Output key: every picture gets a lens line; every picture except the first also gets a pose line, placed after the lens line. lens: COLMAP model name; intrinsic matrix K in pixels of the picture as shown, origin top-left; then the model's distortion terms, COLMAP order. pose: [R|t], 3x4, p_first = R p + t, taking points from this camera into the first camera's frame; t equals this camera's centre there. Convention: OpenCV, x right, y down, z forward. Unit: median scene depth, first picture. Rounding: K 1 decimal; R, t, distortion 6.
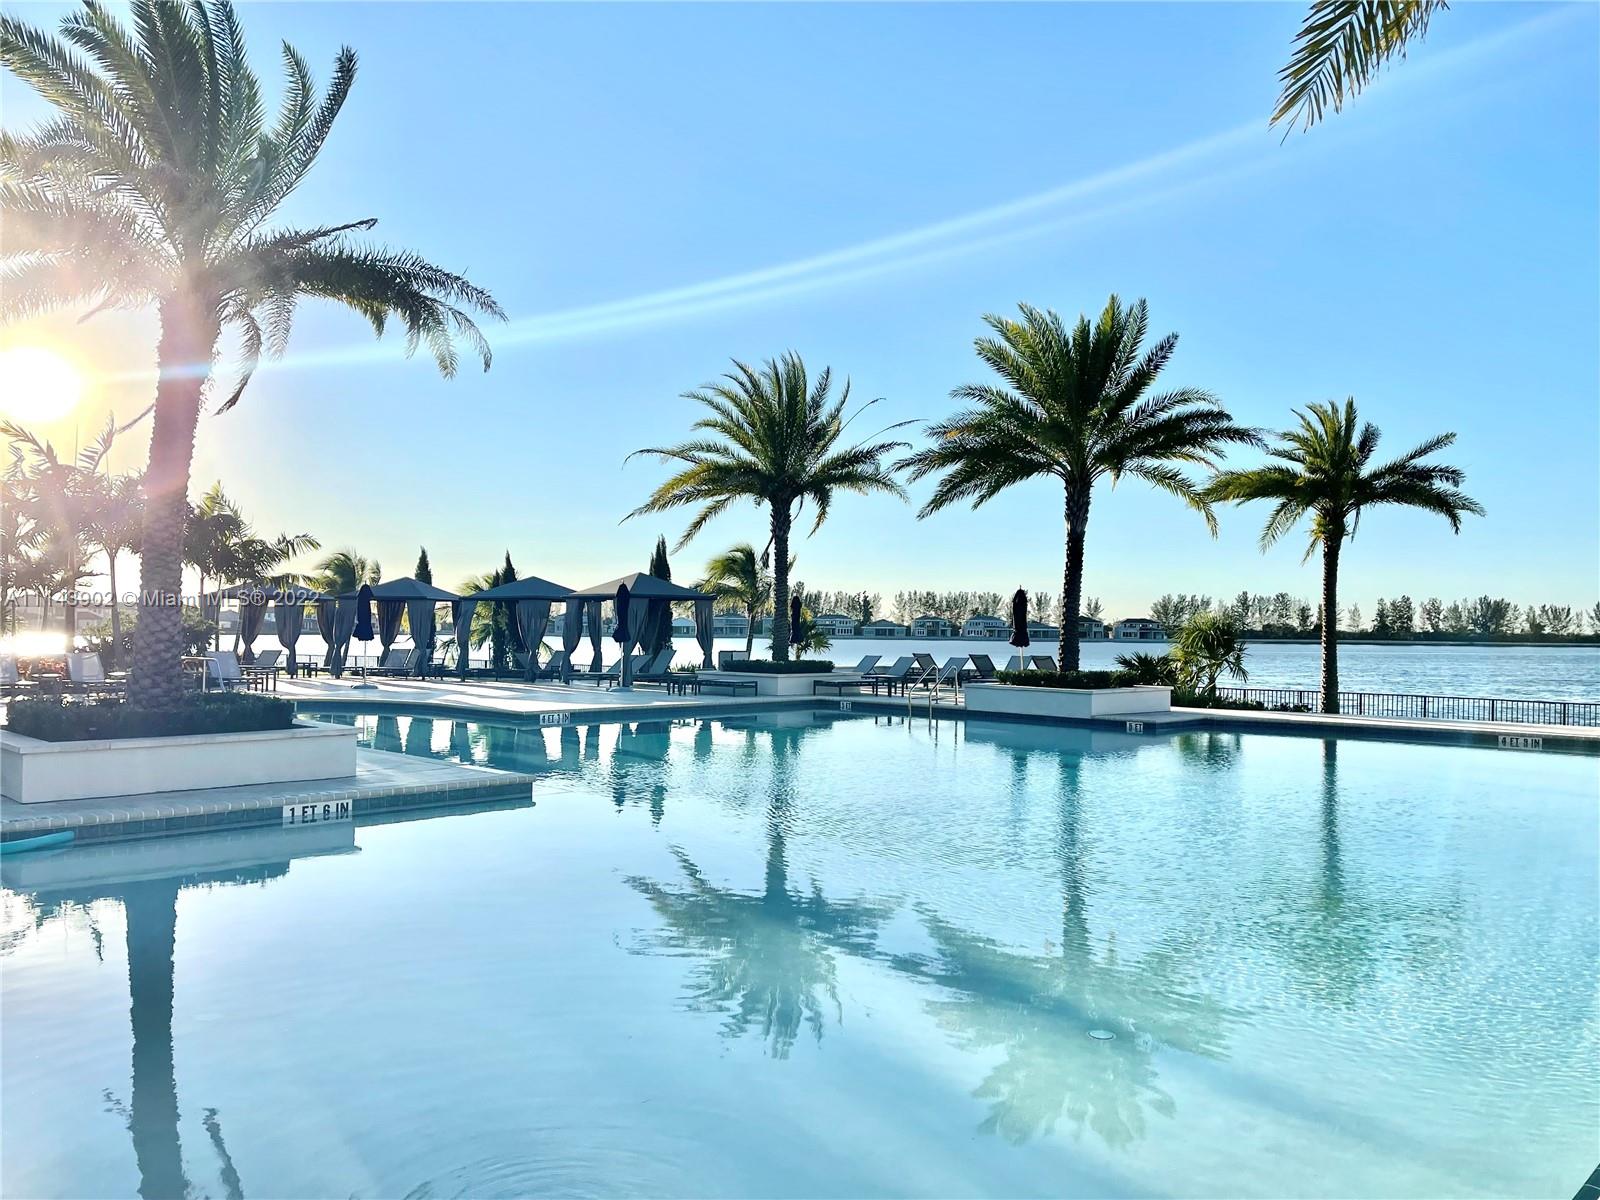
lens RADIAL K [[1218.5, 0, 800.4], [0, 1218.5, 610.7], [0, 0, 1]] dist [0.033968, -0.014003]
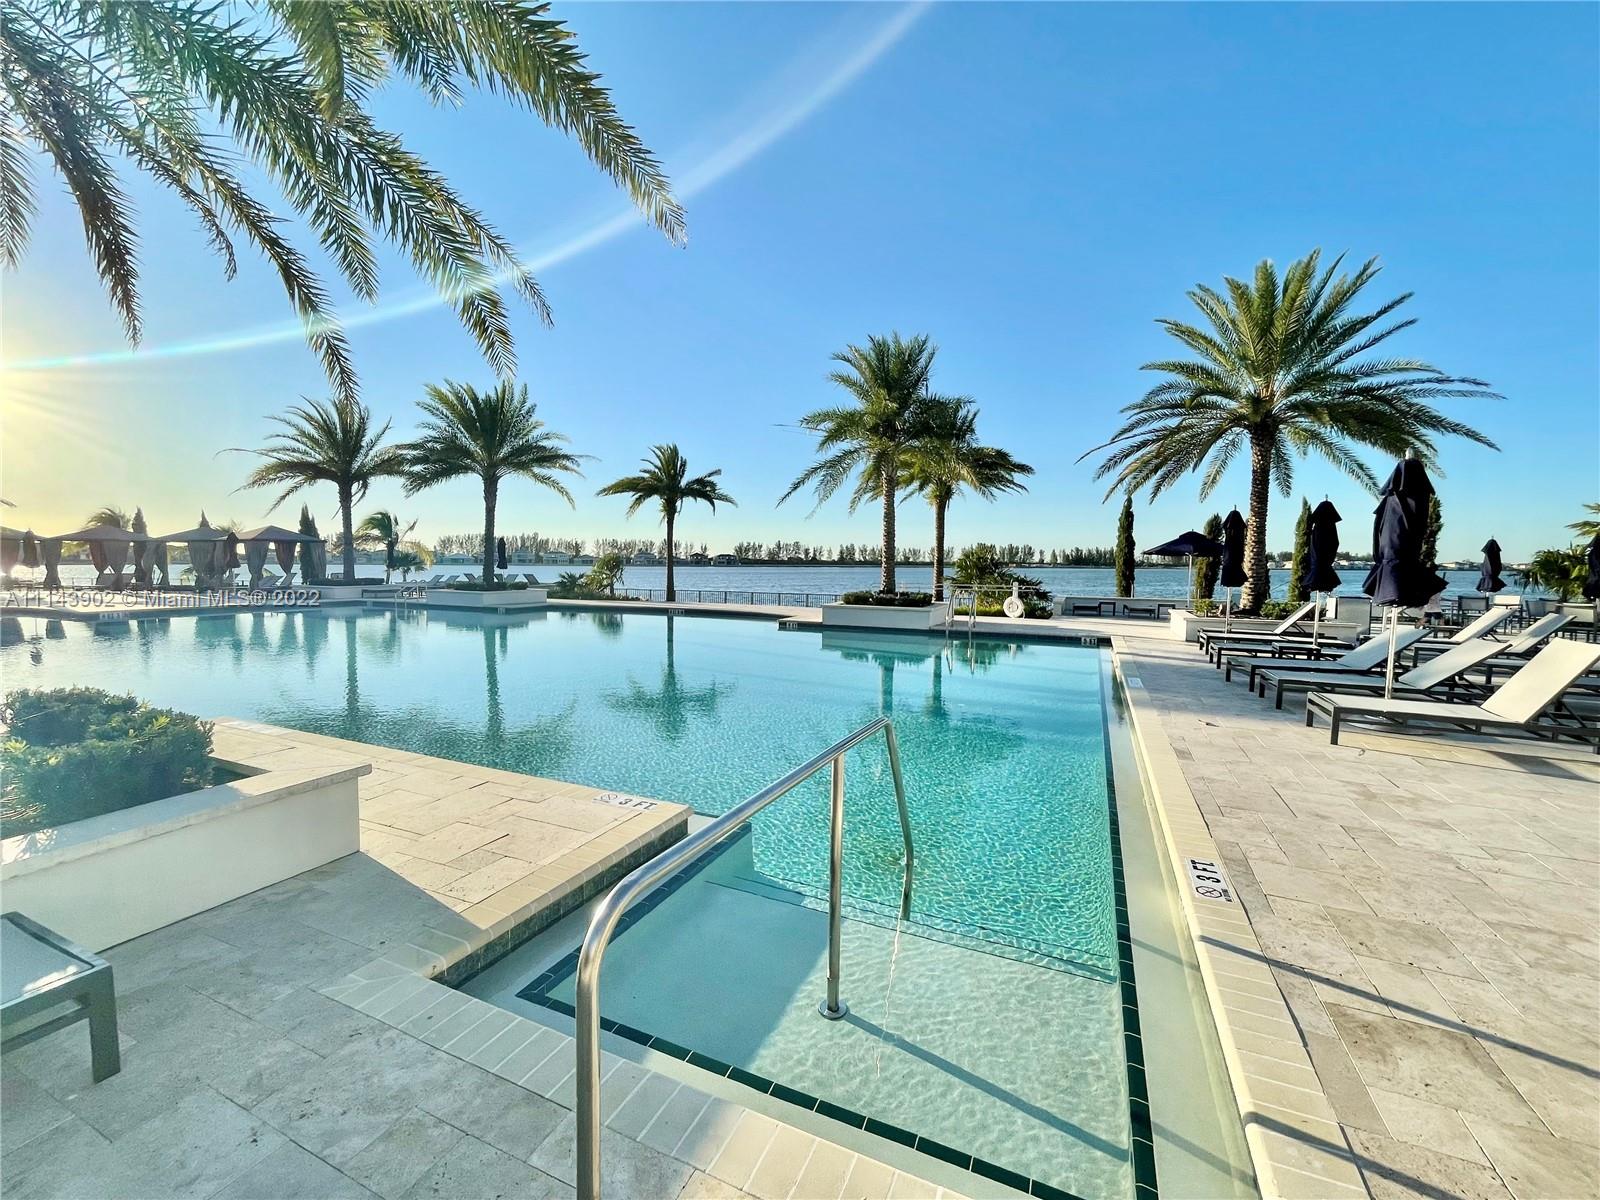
lens RADIAL K [[652.9, 0, 806.6], [0, 652.9, 600.9], [0, 0, 1]] dist [0.002913, -0.001837]
pose [[0.941073, -0.023081, 0.337415, 0.282376], [-0.003186, 0.997019, 0.077088, 0.000078], [-0.338188, -0.073620, 0.938194, -0.085226]]
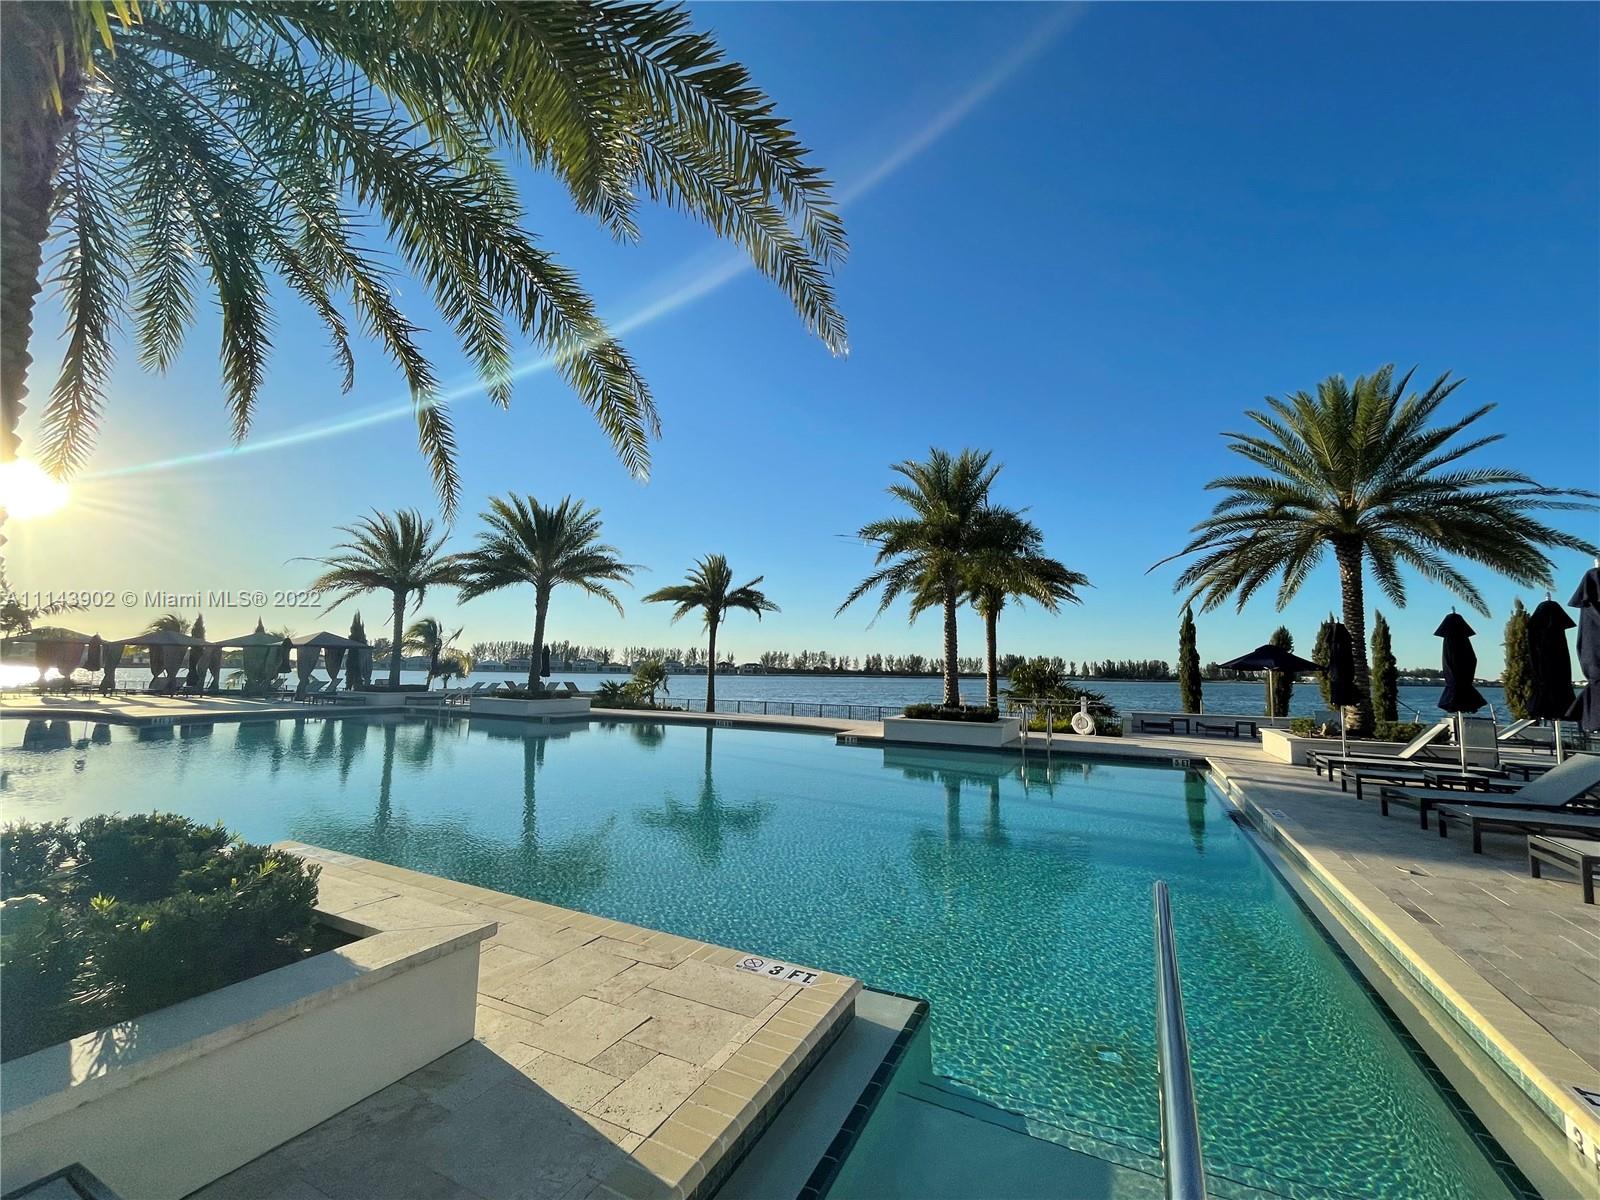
lens RADIAL K [[652.9, 0, 806.4], [0, 652.9, 601.9], [0, 0, 1]] dist [0.002913, -0.001837]
pose [[0.952465, 0.038770, 0.302169, 0.257331], [-0.012442, 0.995992, -0.088573, -0.000273], [-0.304392, 0.080603, 0.949130, -0.056144]]
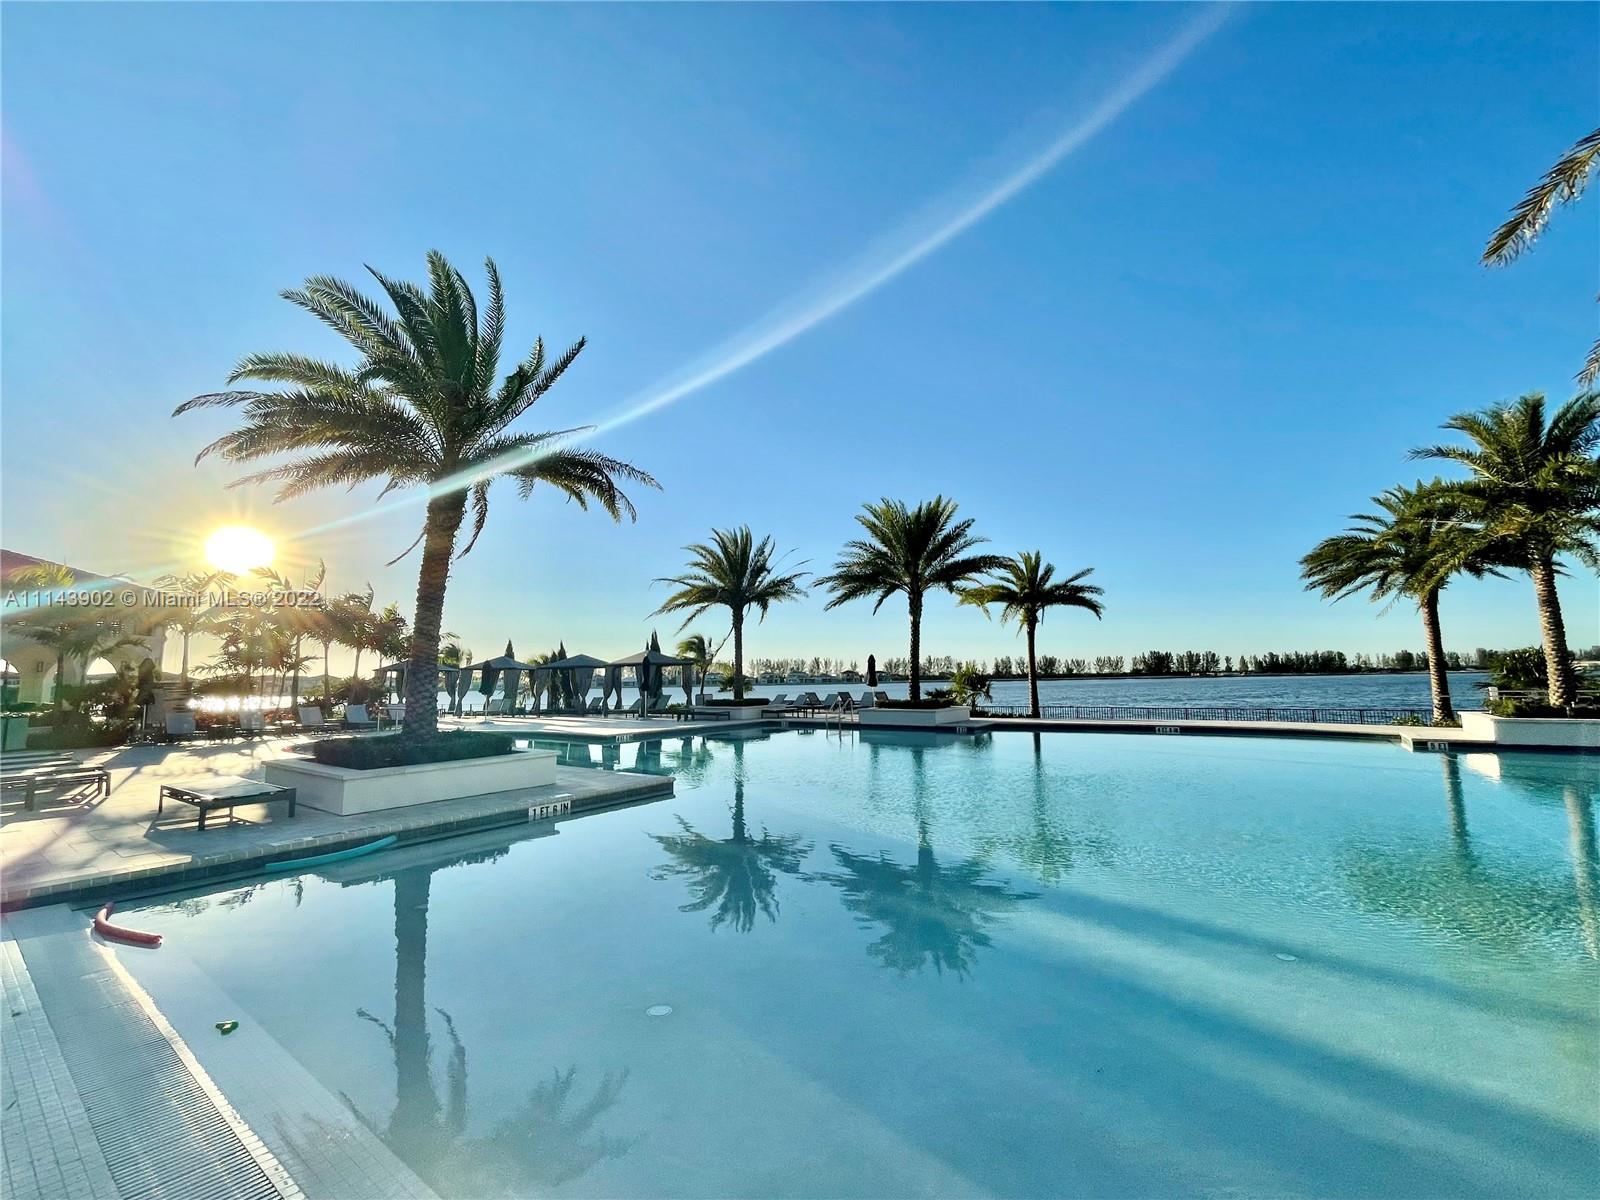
lens RADIAL K [[652.9, 0, 780.7], [0, 652.9, 592.1], [0, 0, 1]] dist [0.002913, -0.001837]
pose [[0.989769, -0.007921, 0.142456, -0.090055], [0.024819, 0.992794, -0.117239, 0.000841], [-0.140500, 0.119575, 0.982833, 0.062086]]
